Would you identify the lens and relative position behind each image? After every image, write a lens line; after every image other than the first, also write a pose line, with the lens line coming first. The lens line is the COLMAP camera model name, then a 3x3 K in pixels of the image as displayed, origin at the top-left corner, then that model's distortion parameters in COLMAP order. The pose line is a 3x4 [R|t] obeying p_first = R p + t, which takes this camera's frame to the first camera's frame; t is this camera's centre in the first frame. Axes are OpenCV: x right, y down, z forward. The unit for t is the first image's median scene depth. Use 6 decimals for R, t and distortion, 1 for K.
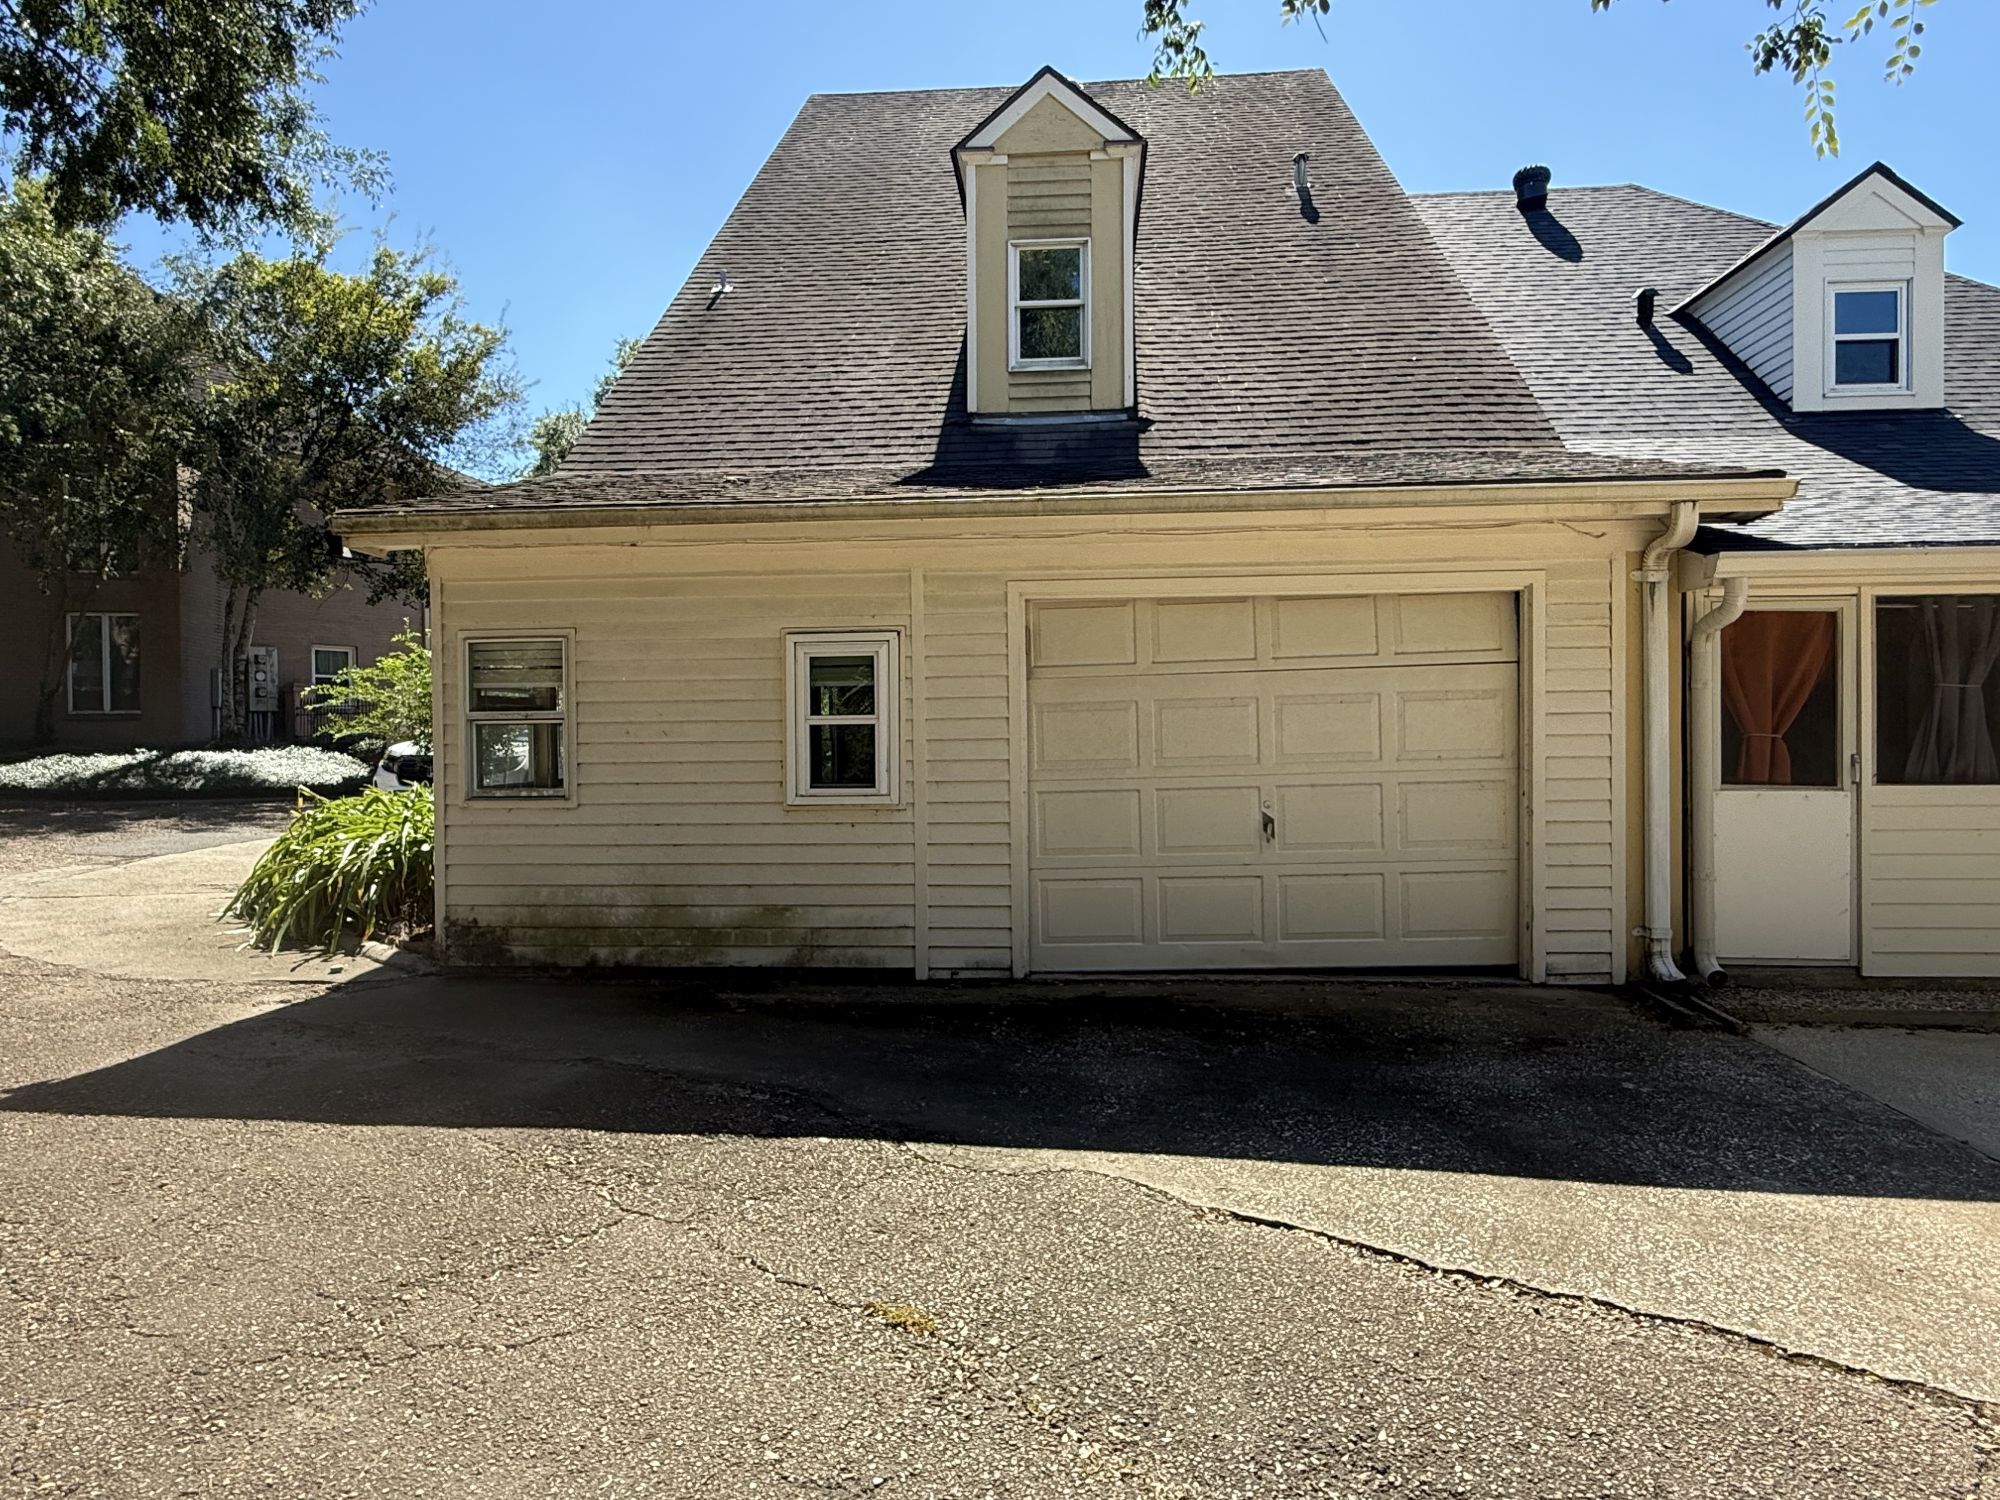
lens RADIAL K [[1195.5, 0, 1000.0], [0, 1195.5, 750.0], [0, 0, 1]] dist [0.000563, -0.001348]
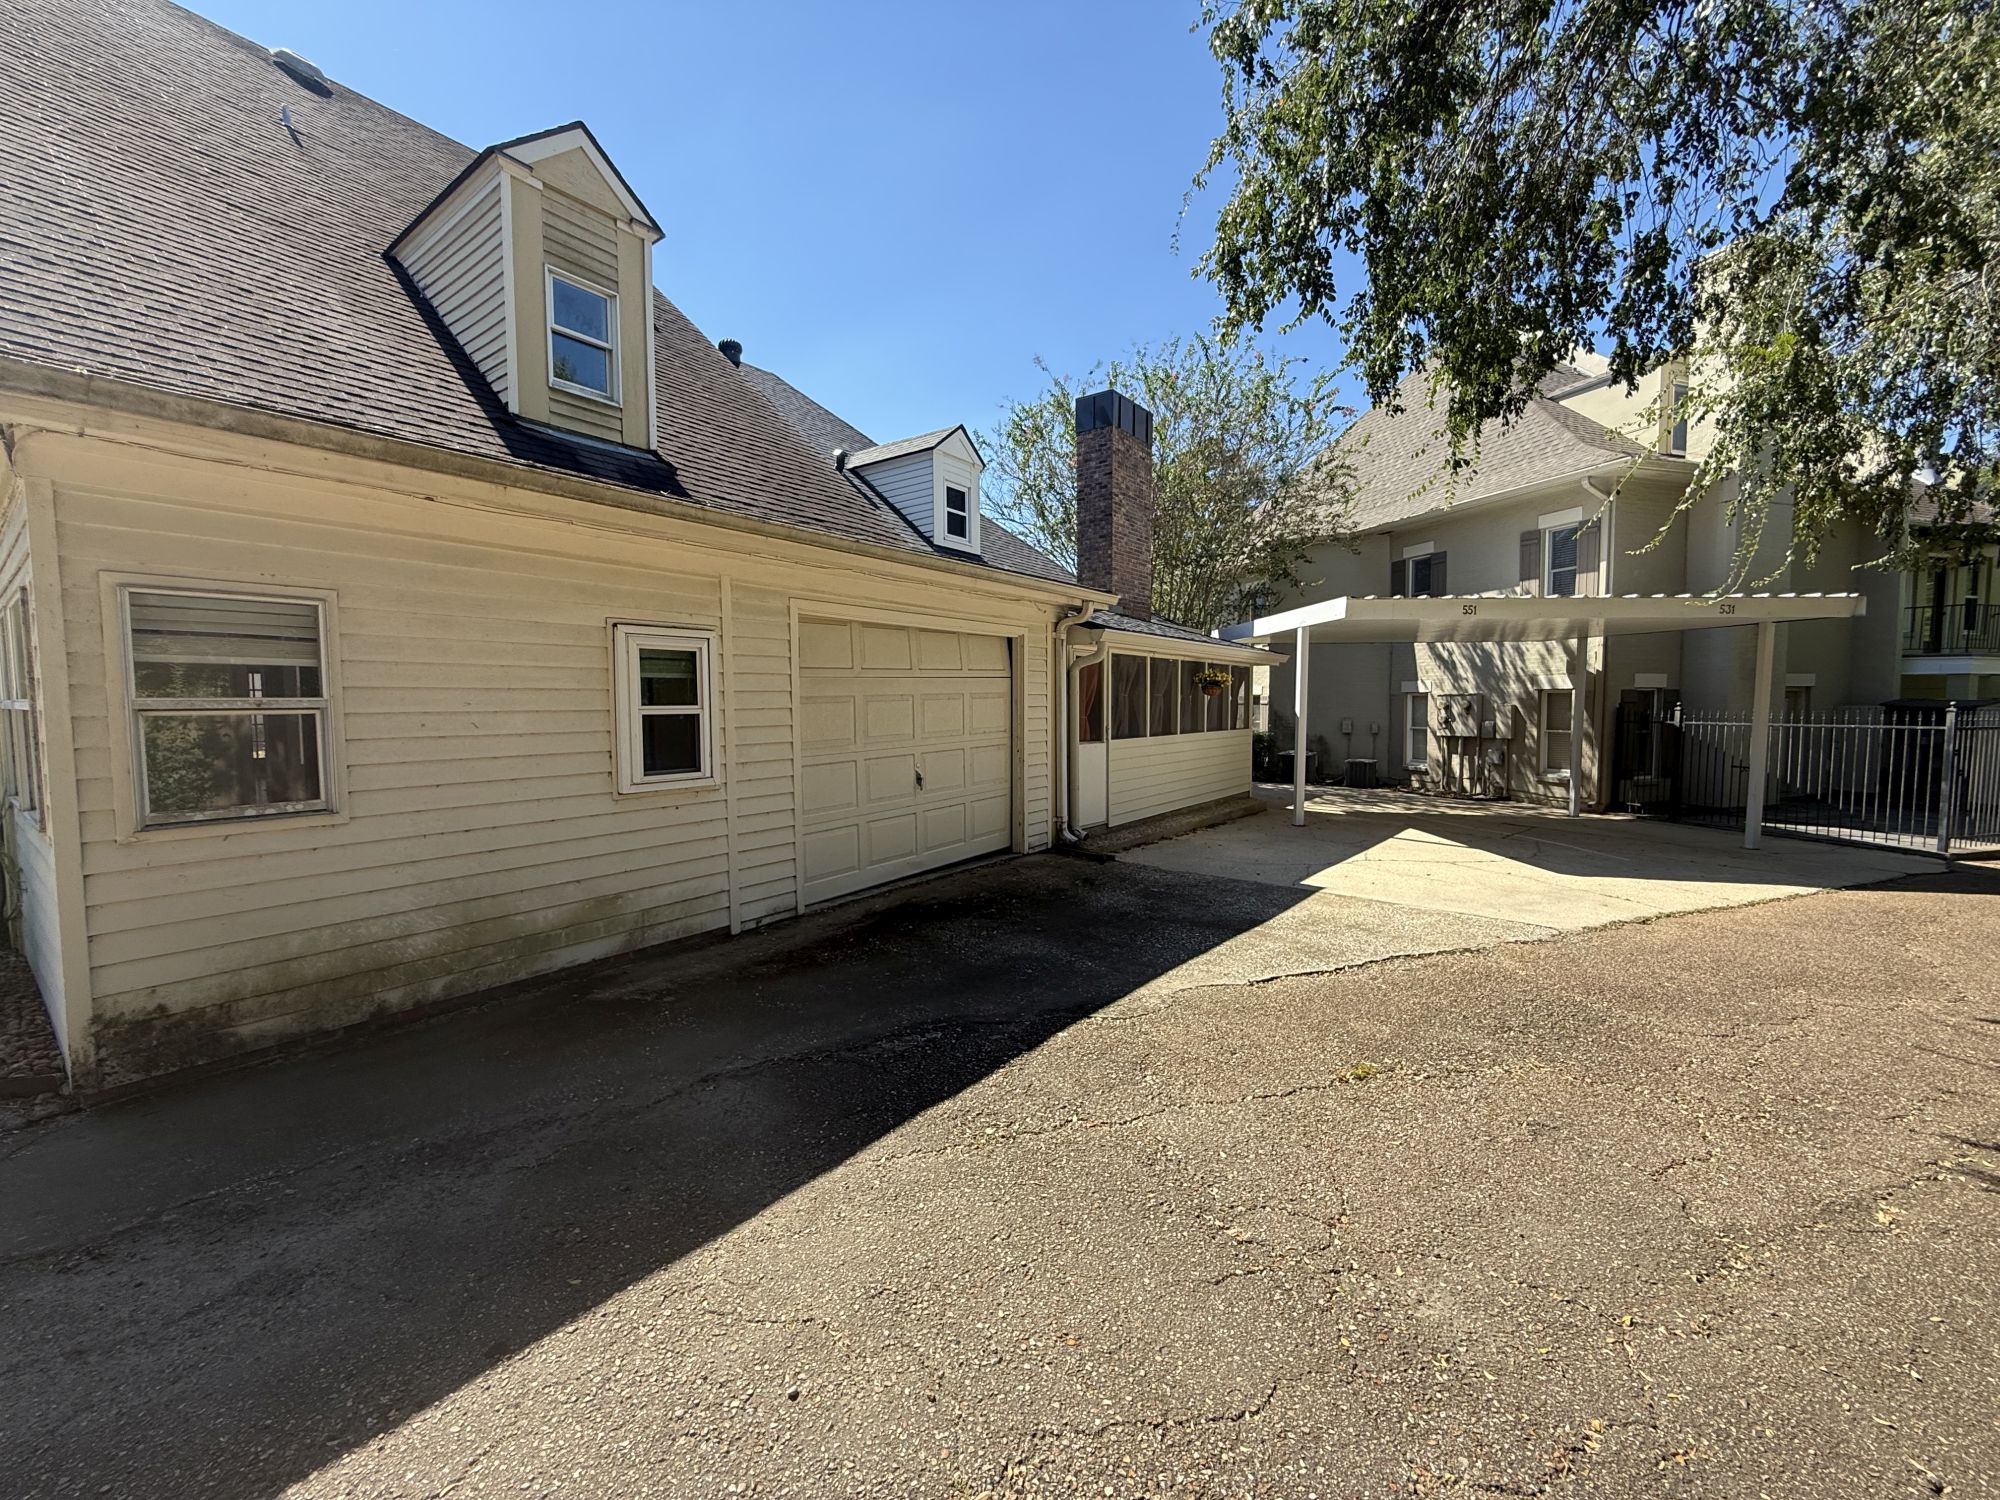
lens RADIAL K [[796.1, 0, 1000.0], [0, 796.1, 750.0], [0, 0, 1]] dist [-0.000472, 0.000076]
pose [[0.533778, -0.042920, 0.844535, -0.575236], [0.011243, 0.998983, 0.043663, -0.017238], [-0.845550, -0.013811, 0.533718, 0.372493]]
